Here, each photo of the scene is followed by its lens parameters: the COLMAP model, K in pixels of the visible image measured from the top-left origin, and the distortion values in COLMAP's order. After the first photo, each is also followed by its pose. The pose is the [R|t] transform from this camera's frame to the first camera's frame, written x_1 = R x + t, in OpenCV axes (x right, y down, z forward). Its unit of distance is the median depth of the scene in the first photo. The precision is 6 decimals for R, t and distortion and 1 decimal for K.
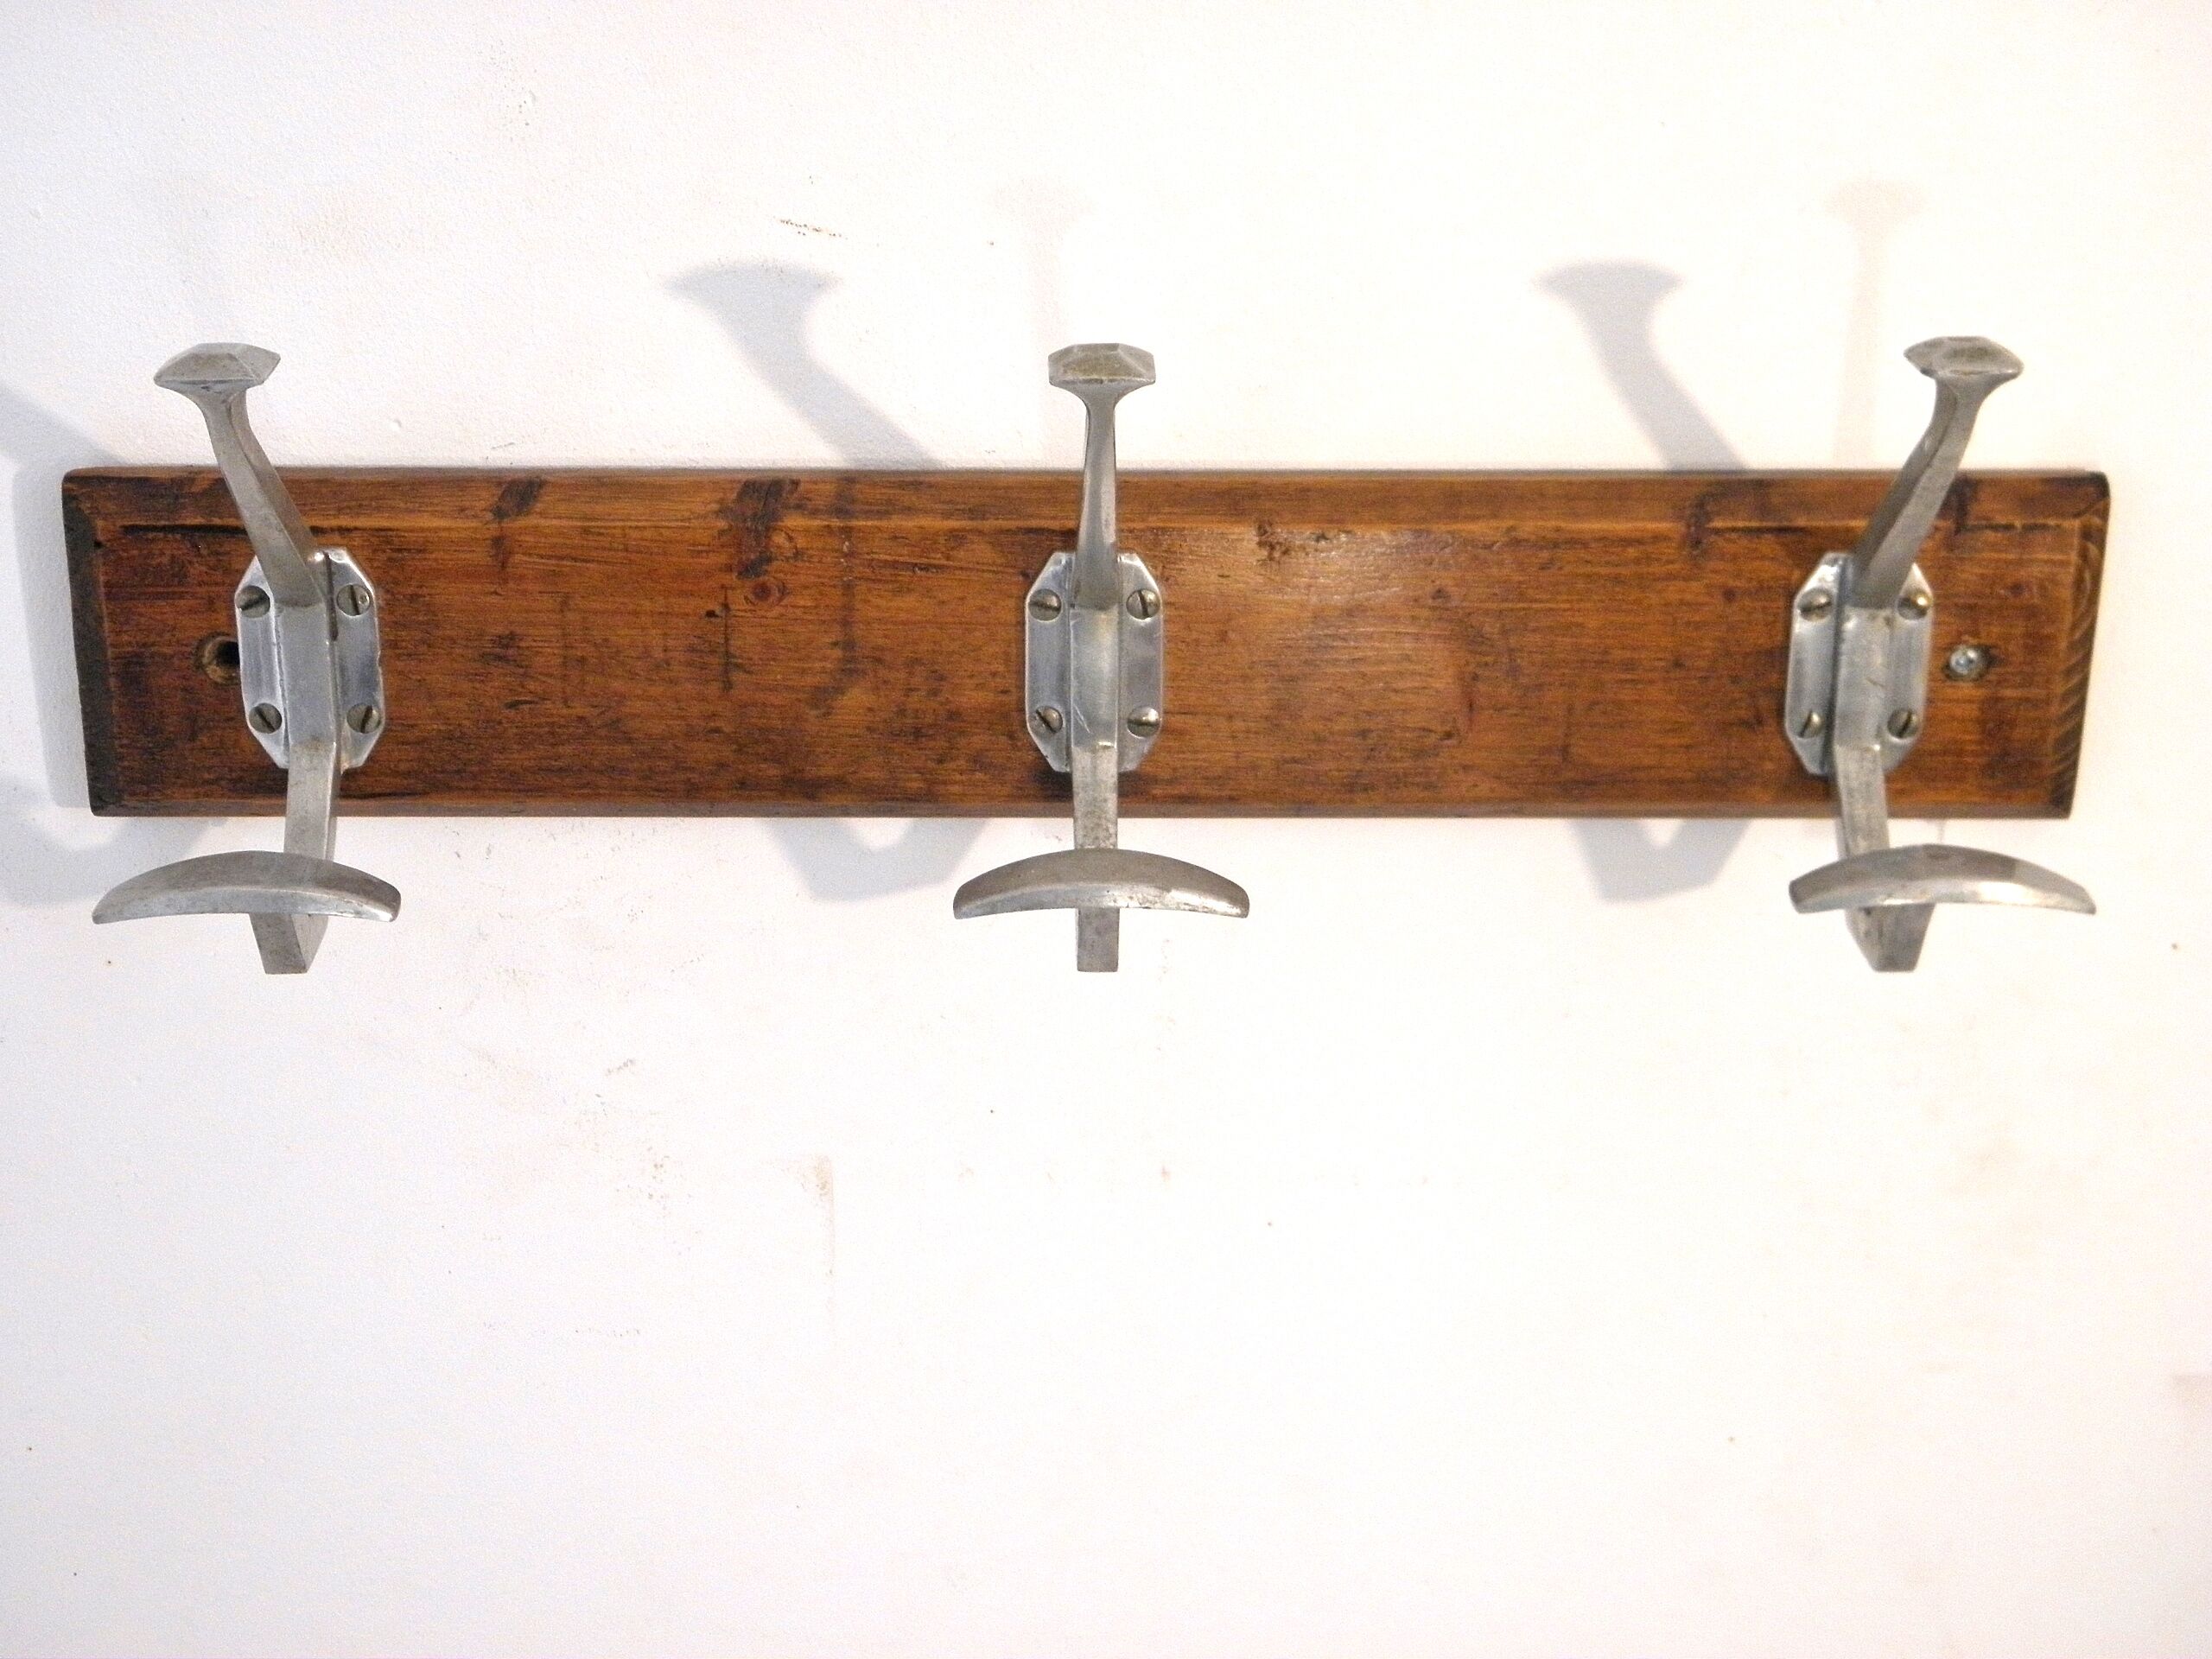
lens RADIAL K [[3648.9, 0, 1105.9], [0, 3648.9, 826.7], [0, 0, 1]] dist [0.104155, 0.000000]
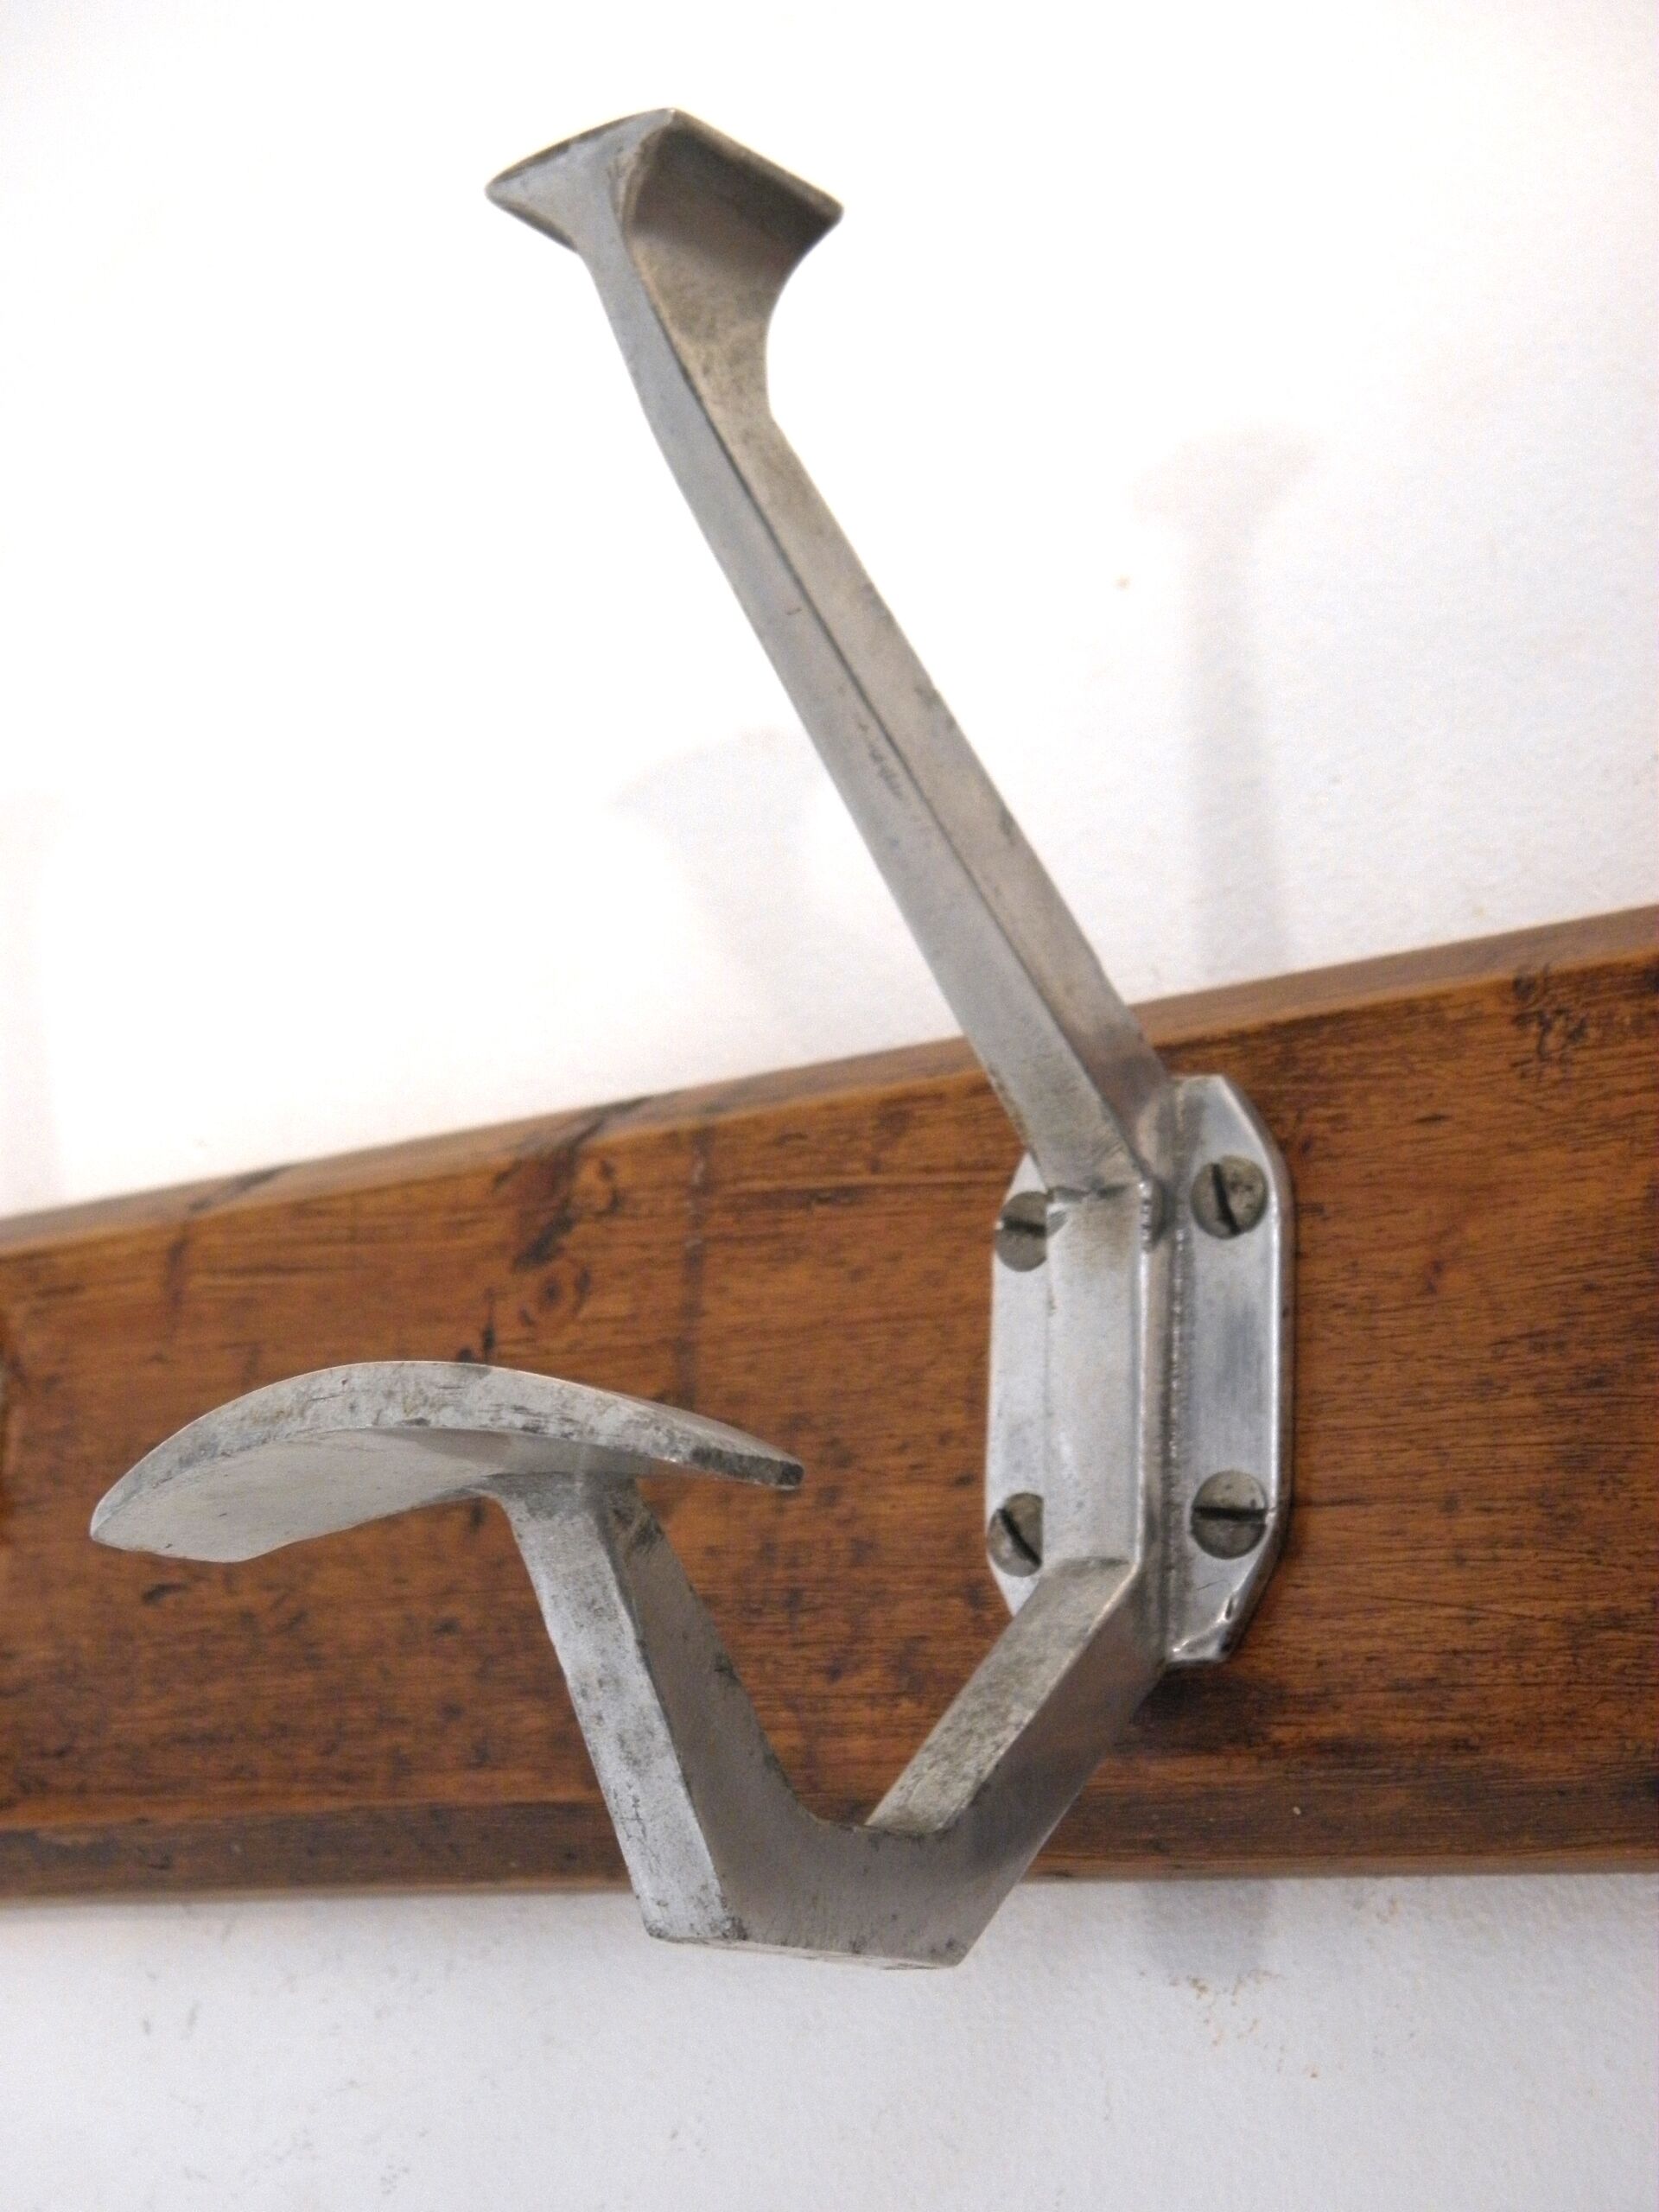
lens RADIAL K [[4009.2, 0, 828.5], [0, 4009.2, 1128.2], [0, 0, 1]] dist [0.121470, 0.000000]
pose [[0.751358, -0.148857, -0.642886, 0.250986], [-0.262969, 0.825986, -0.498592, 0.155225], [0.605234, 0.543681, 0.581467, 0.715094]]
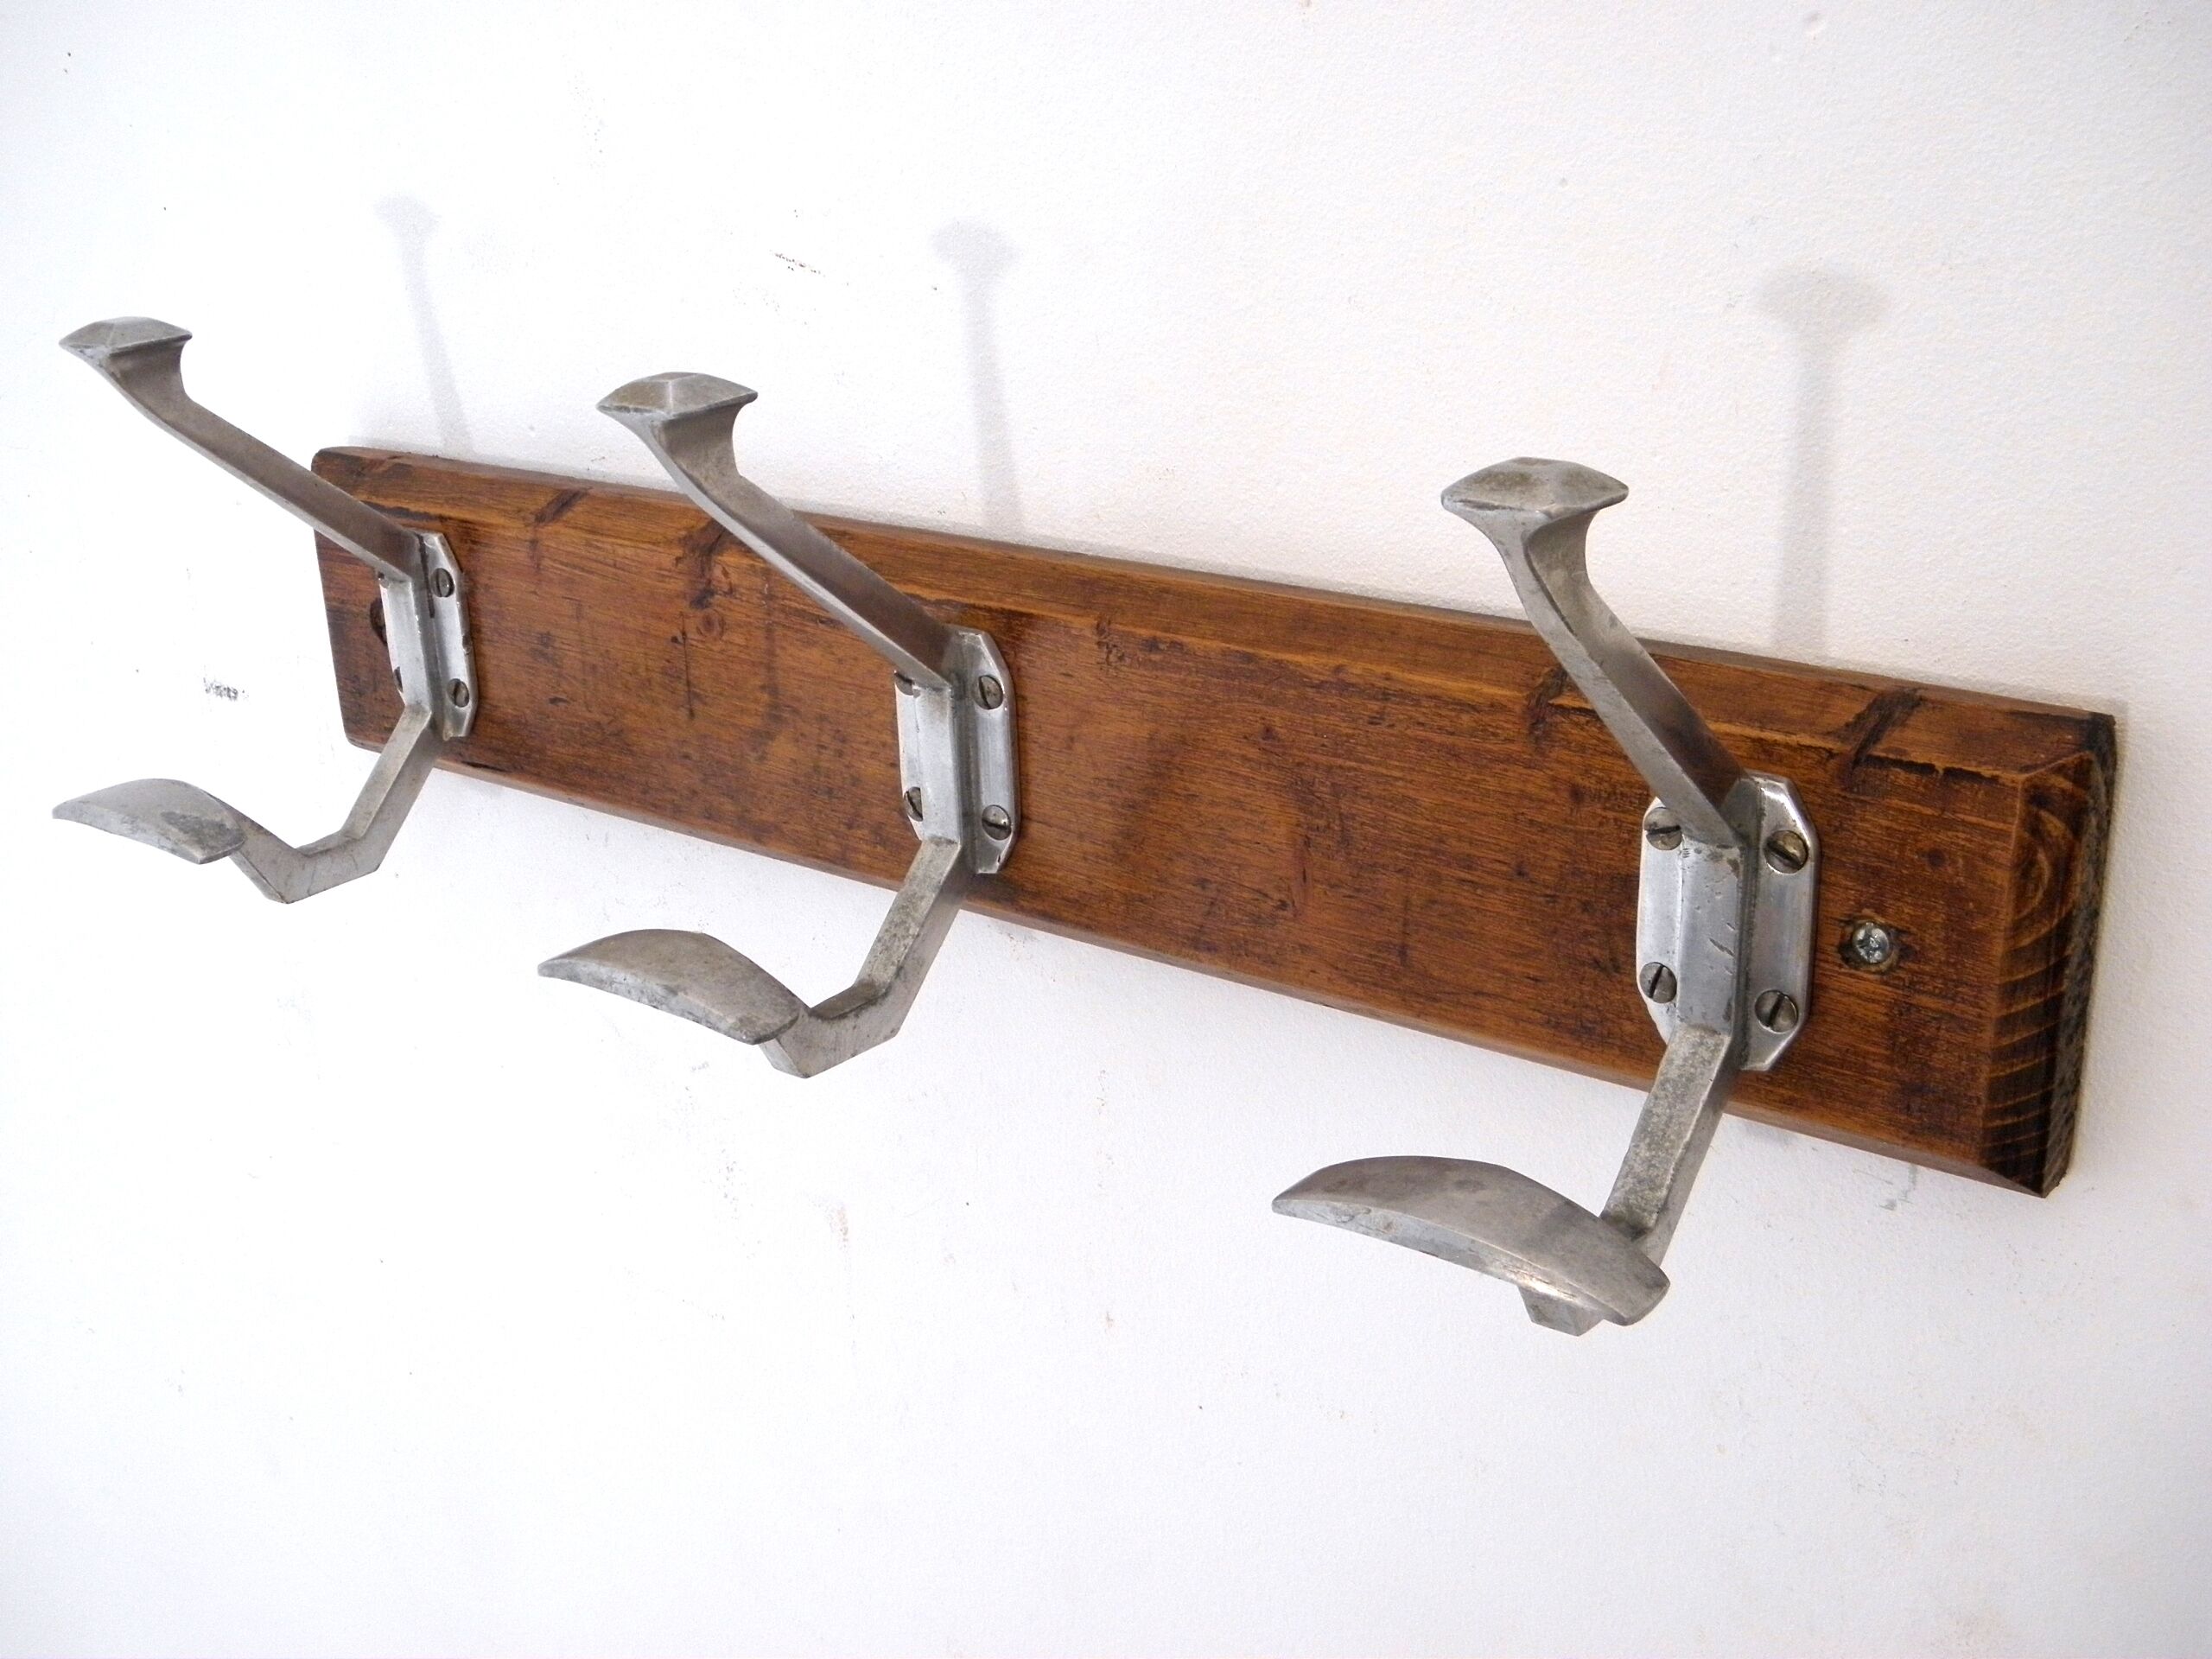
lens RADIAL K [[2656.0, 0, 1096.6], [0, 2656.0, 827.4], [0, 0, 1]] dist [-0.053085, 0.000000]
pose [[0.763207, 0.178397, -0.621038, 0.438934], [-0.182089, 0.981559, 0.058185, -0.070552], [0.619966, 0.068677, 0.781617, 0.502120]]
